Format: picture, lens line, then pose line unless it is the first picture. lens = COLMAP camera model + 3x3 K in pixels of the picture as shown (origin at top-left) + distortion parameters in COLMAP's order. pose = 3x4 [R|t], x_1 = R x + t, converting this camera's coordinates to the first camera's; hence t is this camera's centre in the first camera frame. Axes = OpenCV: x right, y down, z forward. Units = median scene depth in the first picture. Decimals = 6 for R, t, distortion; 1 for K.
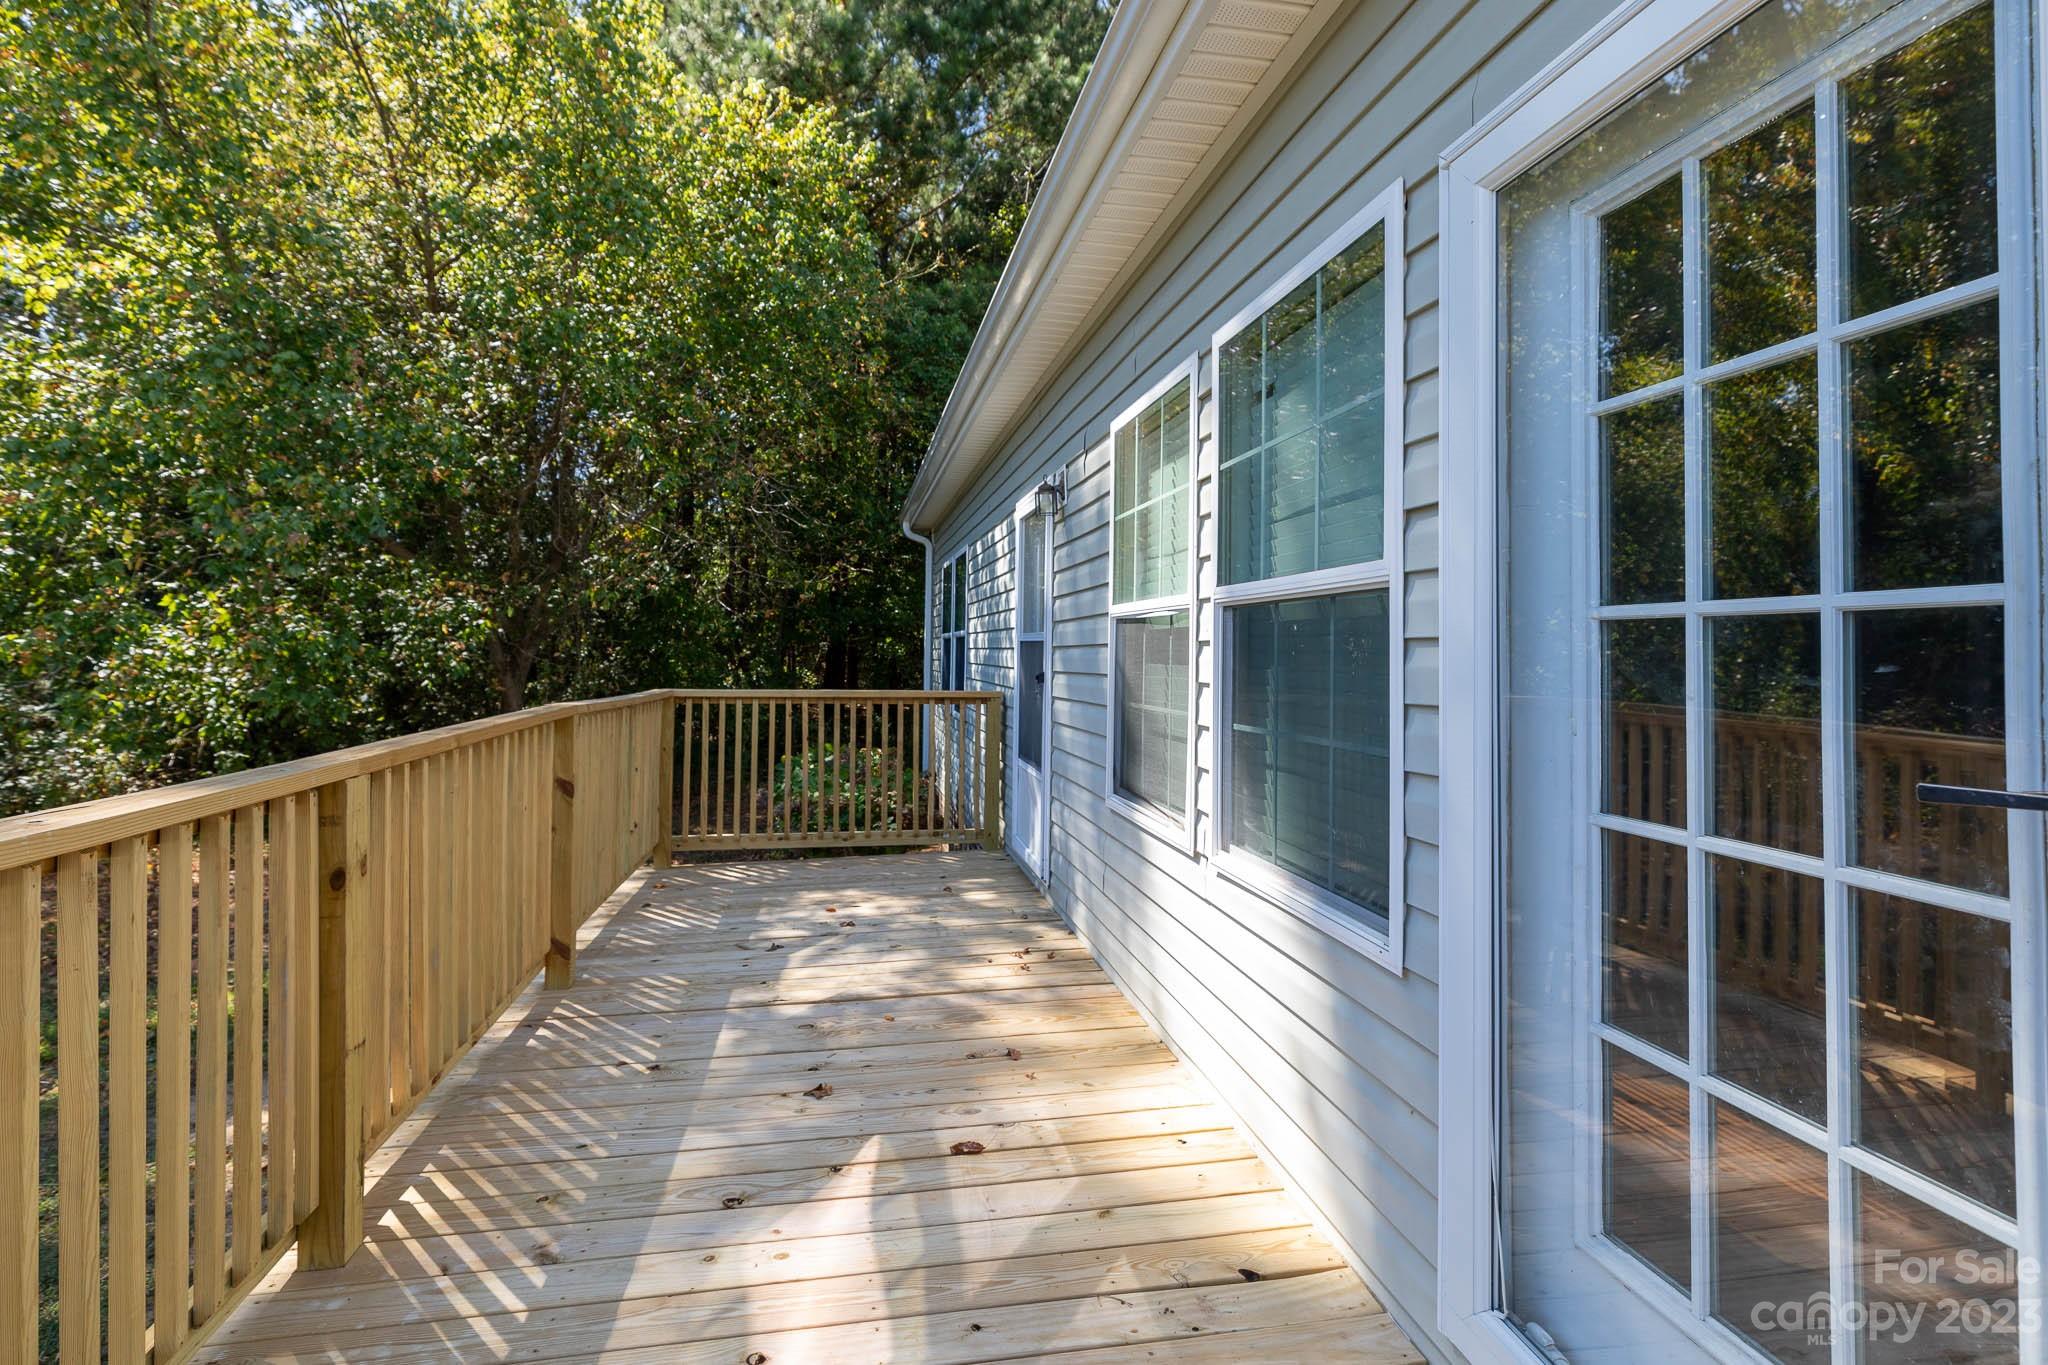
lens RADIAL K [[939.3, 0, 1018.6], [0, 939.3, 663.6], [0, 0, 1]] dist [-0.003447, -0.000779]
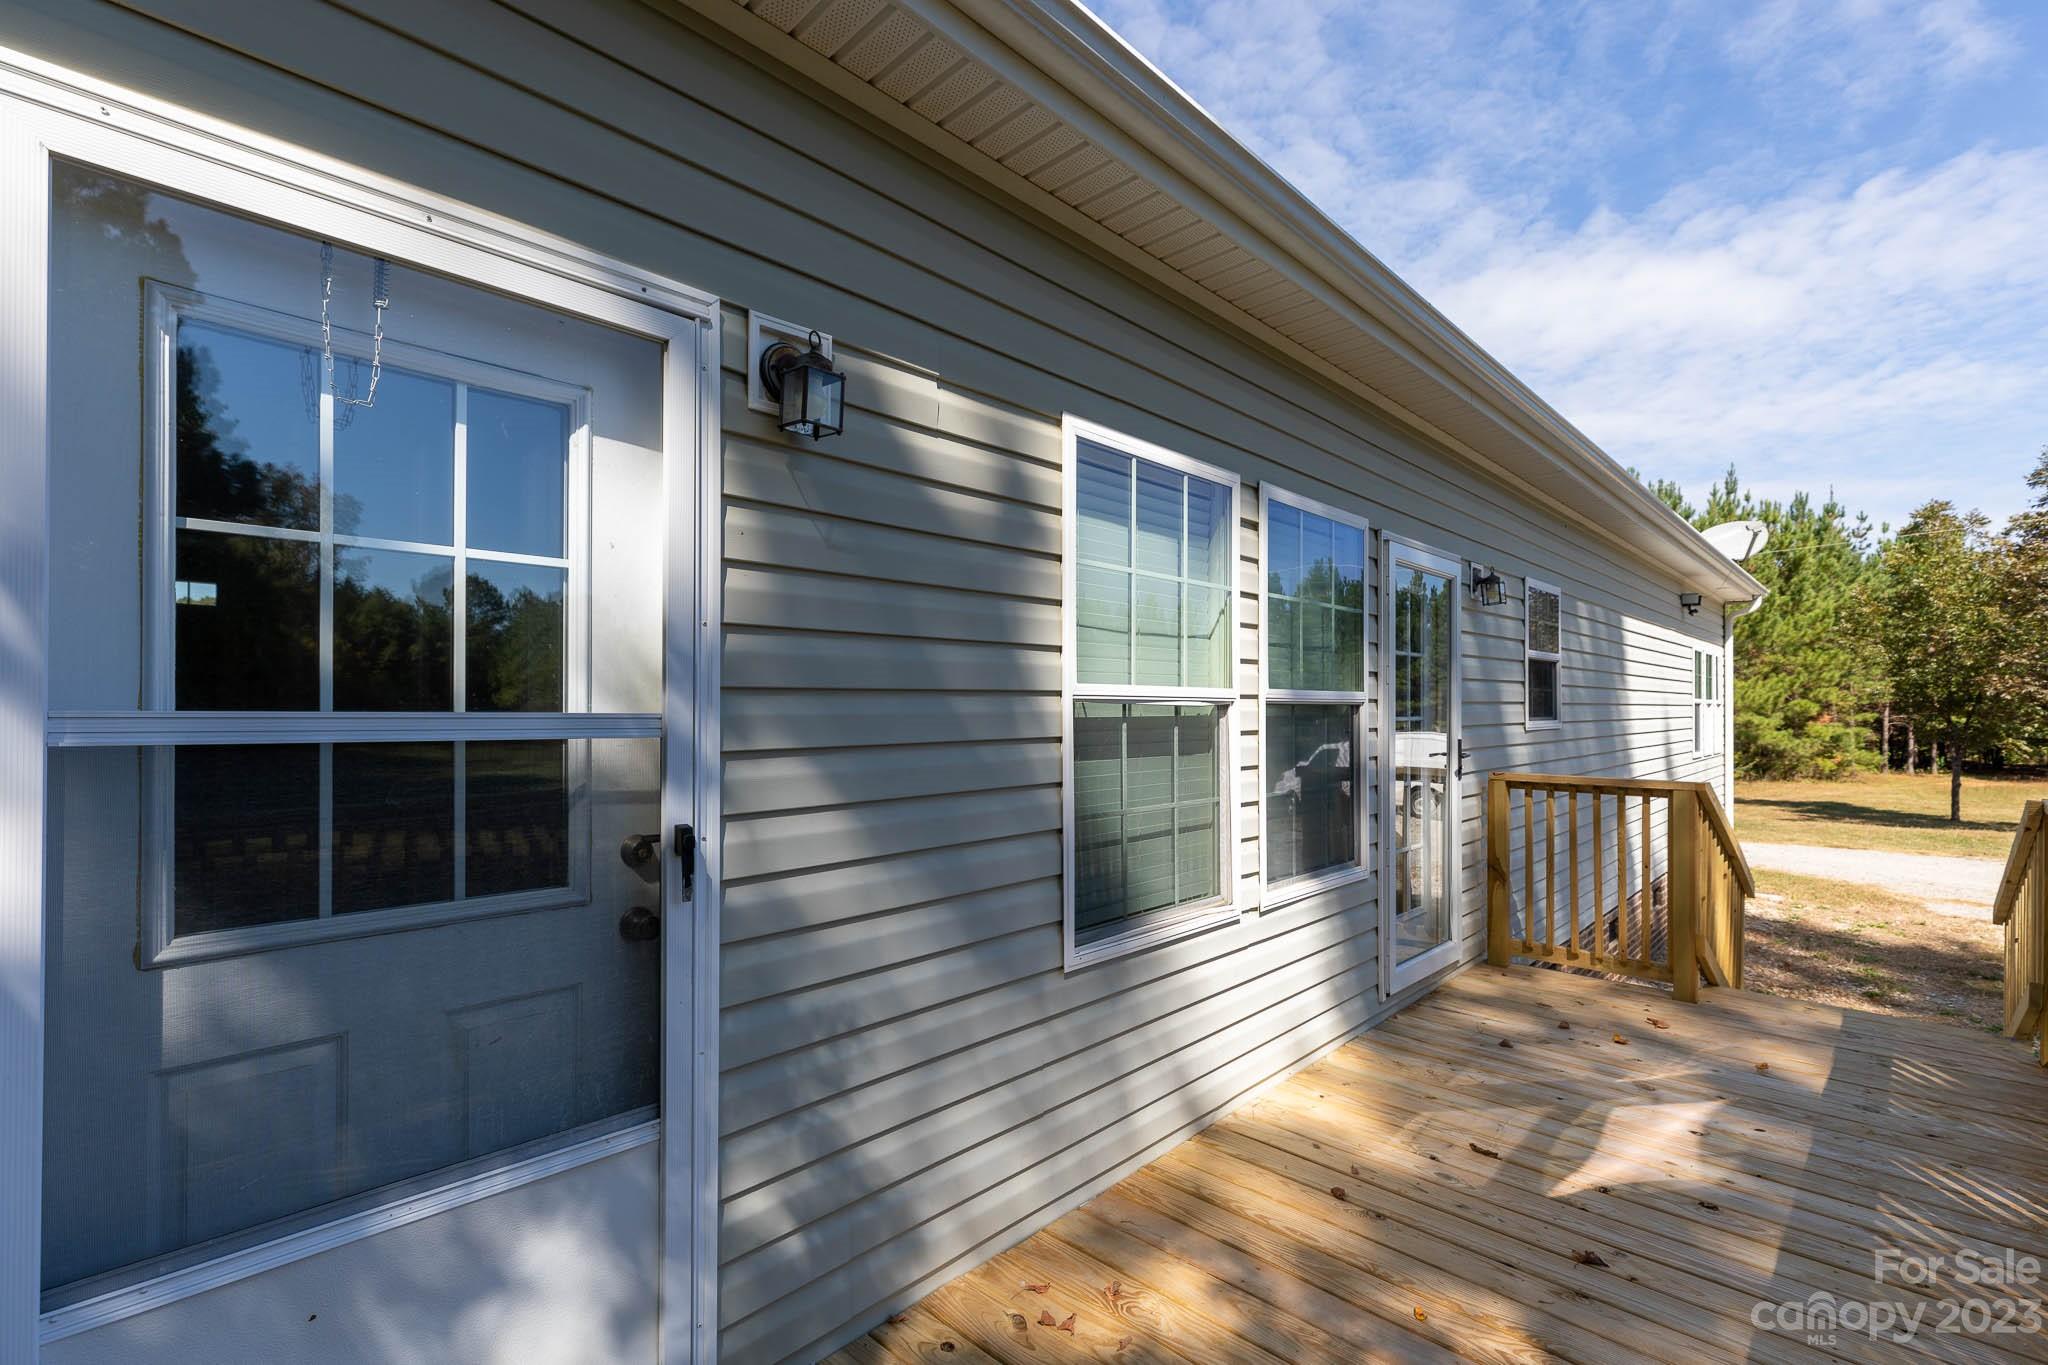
lens RADIAL K [[939.3, 0, 1022.6], [0, 939.3, 687.6], [0, 0, 1]] dist [-0.003447, -0.000779]
pose [[-0.590336, 0.004640, 0.807144, -0.668242], [0.003139, 0.999989, -0.003453, -0.083086], [-0.807152, 0.000495, -0.590344, 2.134723]]
